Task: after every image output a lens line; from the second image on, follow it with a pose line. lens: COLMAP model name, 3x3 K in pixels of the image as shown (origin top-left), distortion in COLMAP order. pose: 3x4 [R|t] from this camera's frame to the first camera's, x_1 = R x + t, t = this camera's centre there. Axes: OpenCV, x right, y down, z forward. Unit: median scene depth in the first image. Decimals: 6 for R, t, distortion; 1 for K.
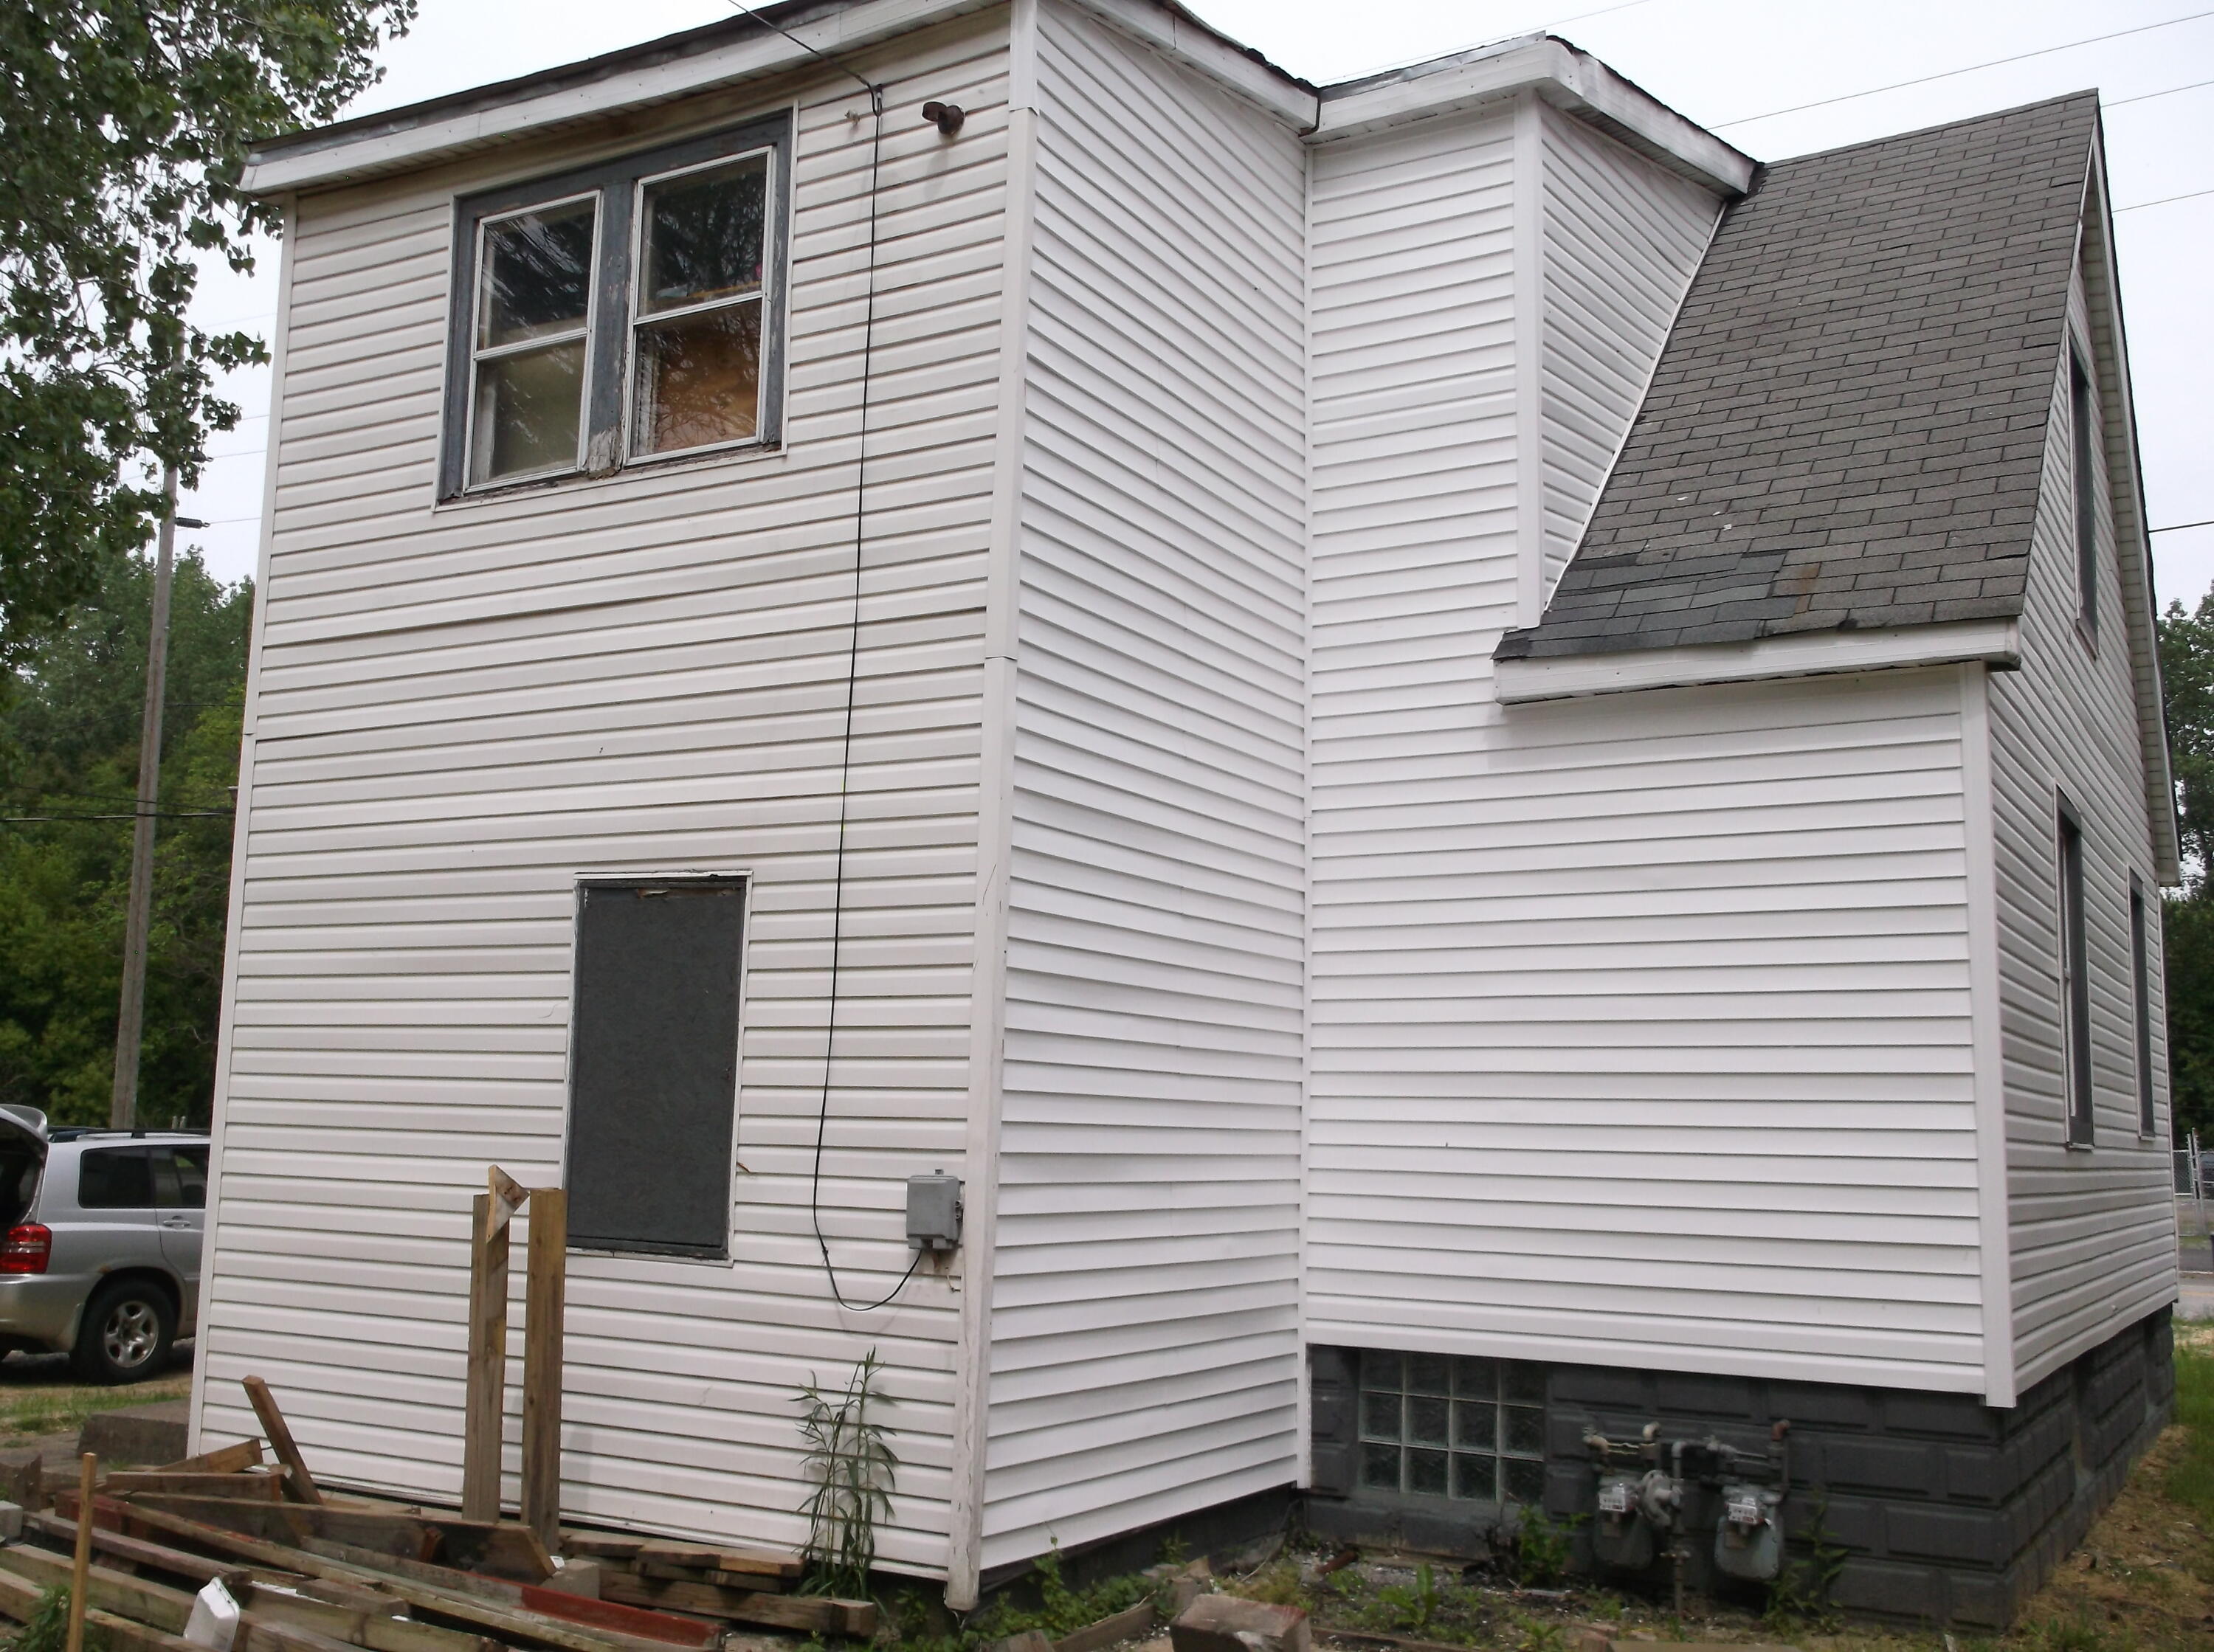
lens RADIAL K [[2190.6, 0, 1107.0], [0, 2190.6, 826.0], [0, 0, 1]] dist [0.016882, 0.005930]
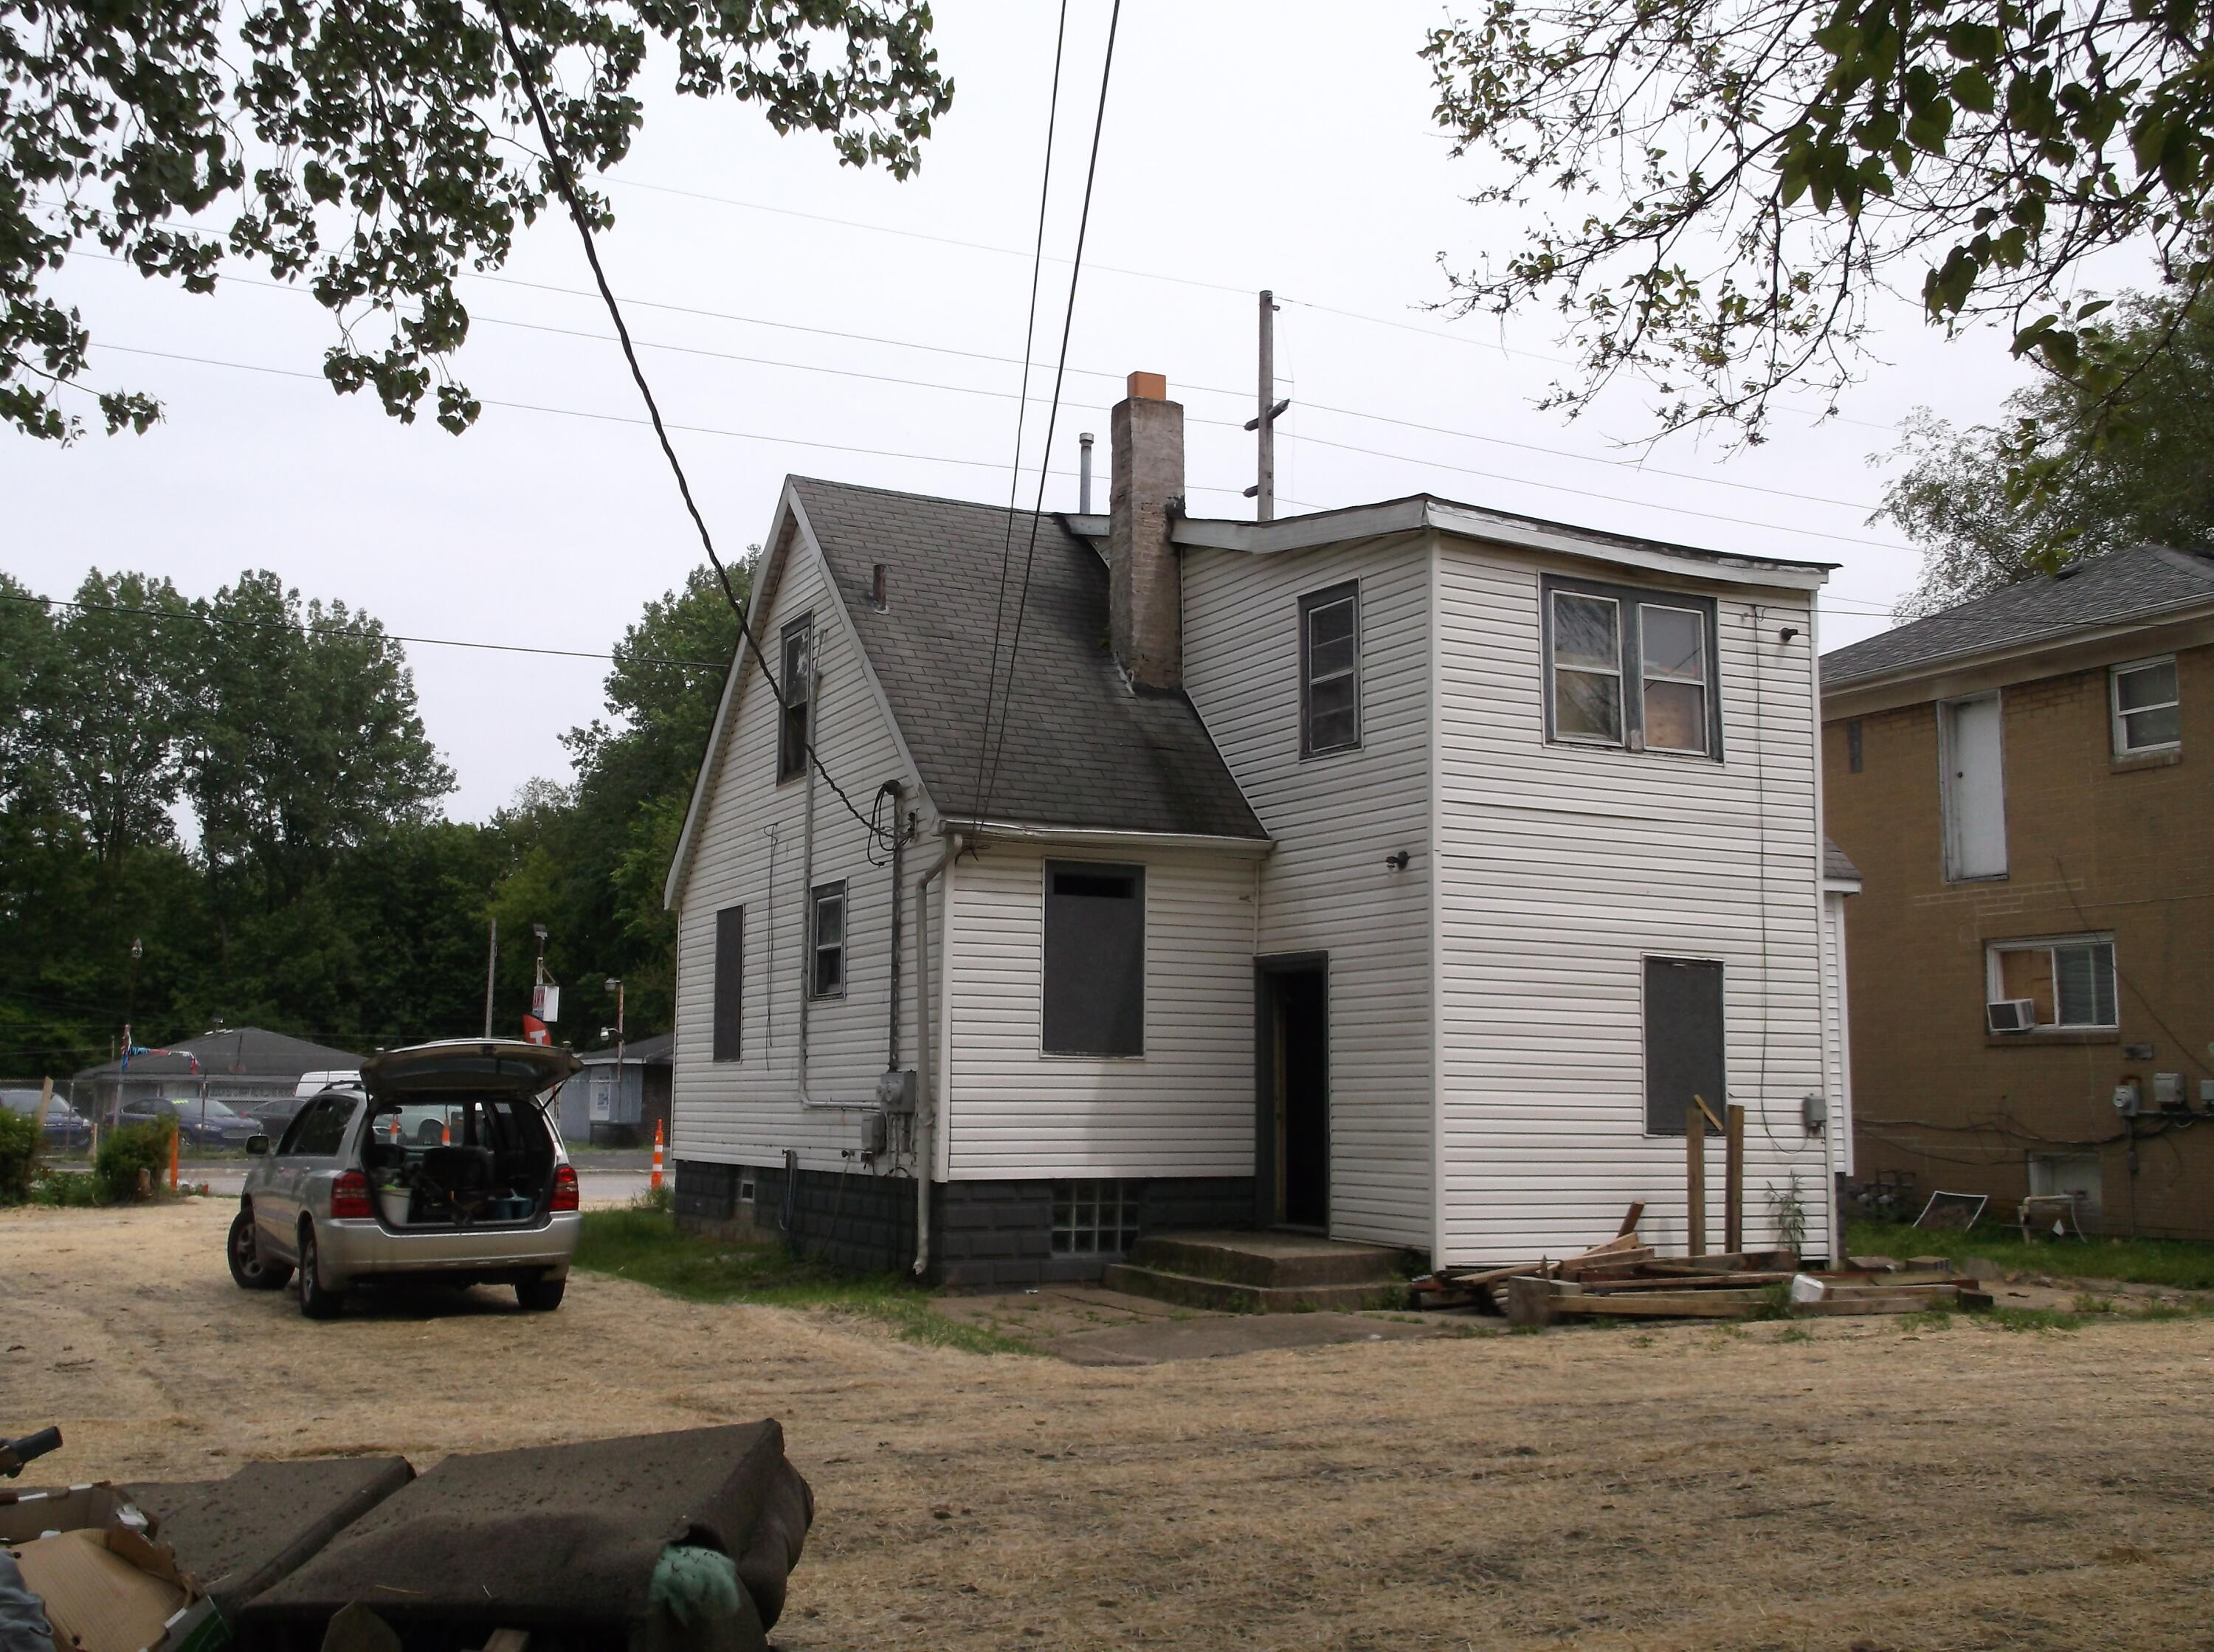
lens RADIAL K [[2190.6, 0, 1107.0], [0, 2190.6, 826.0], [0, 0, 1]] dist [0.016882, 0.005930]
pose [[0.545547, 0.086046, 0.833651, -2.335873], [-0.112682, 0.993214, -0.028775, 0.020968], [-0.830470, -0.078239, 0.551541, 0.316896]]
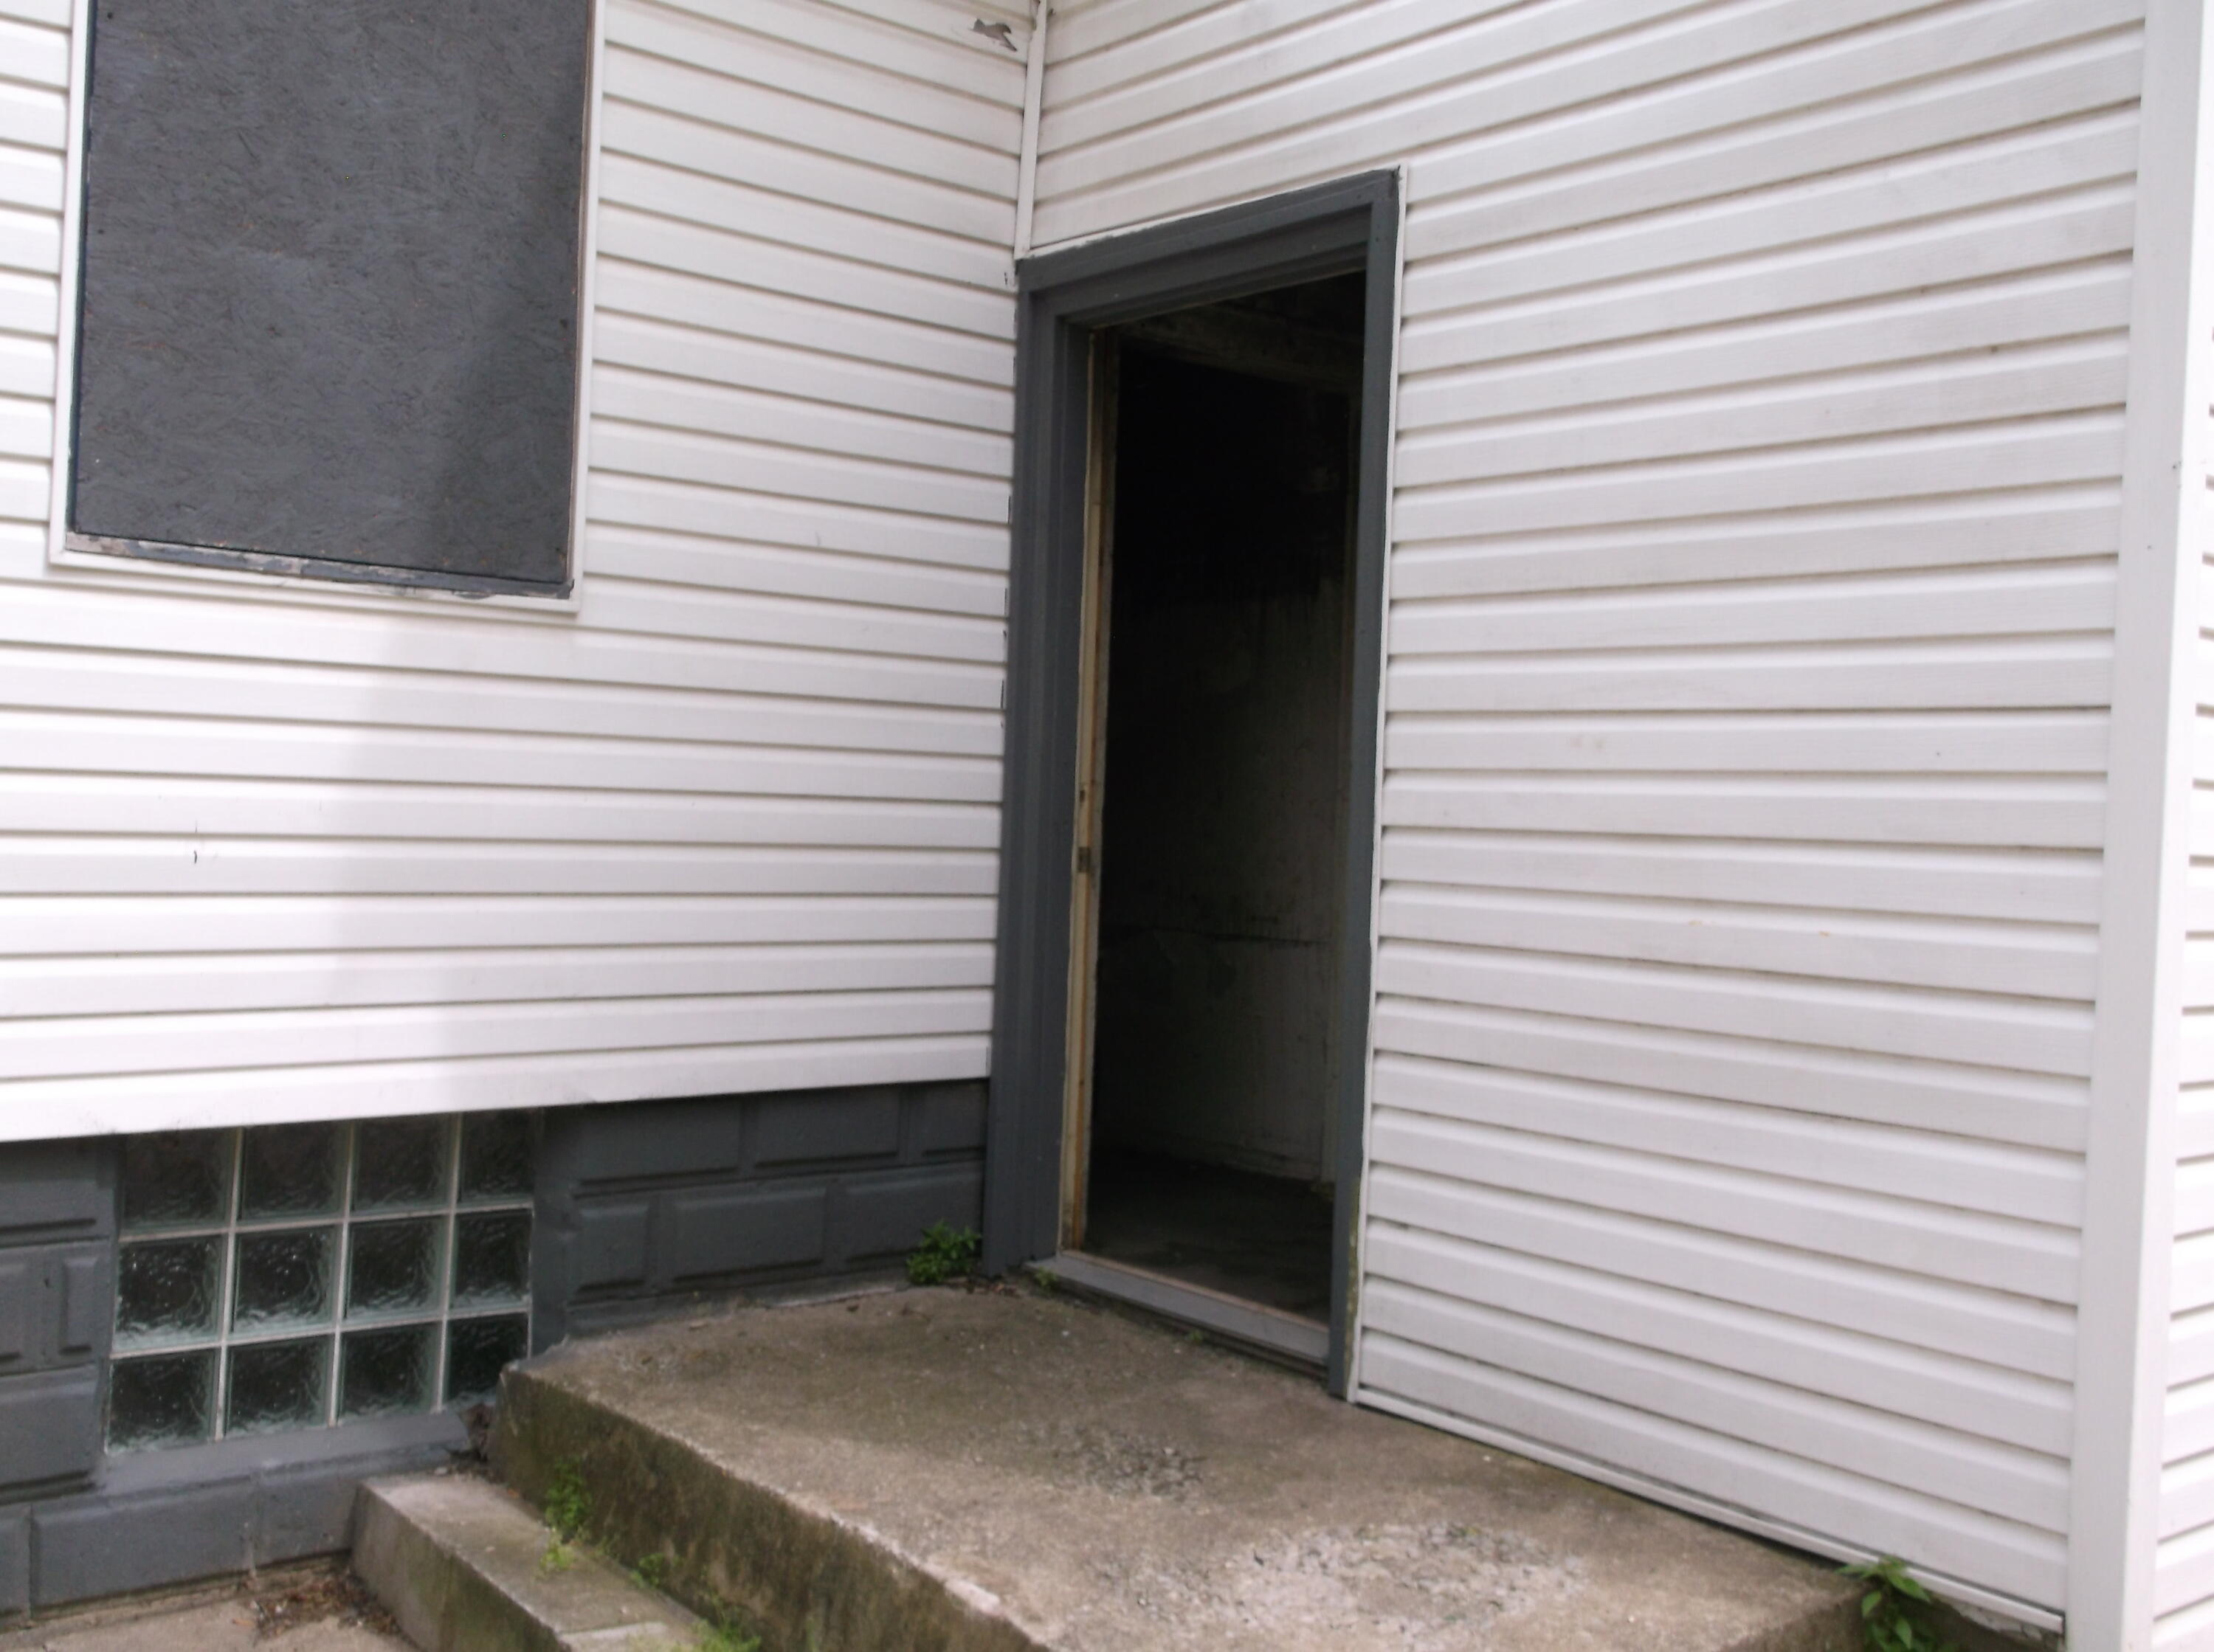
lens RADIAL K [[2204.9, 0, 1096.7], [0, 2204.9, 814.7], [0, 0, 1]] dist [0.102501, -0.303417]
pose [[0.357867, -0.013059, 0.933681, -0.889107], [-0.162379, 0.983797, 0.075997, 0.175180], [-0.919546, -0.178807, 0.349948, 1.185616]]
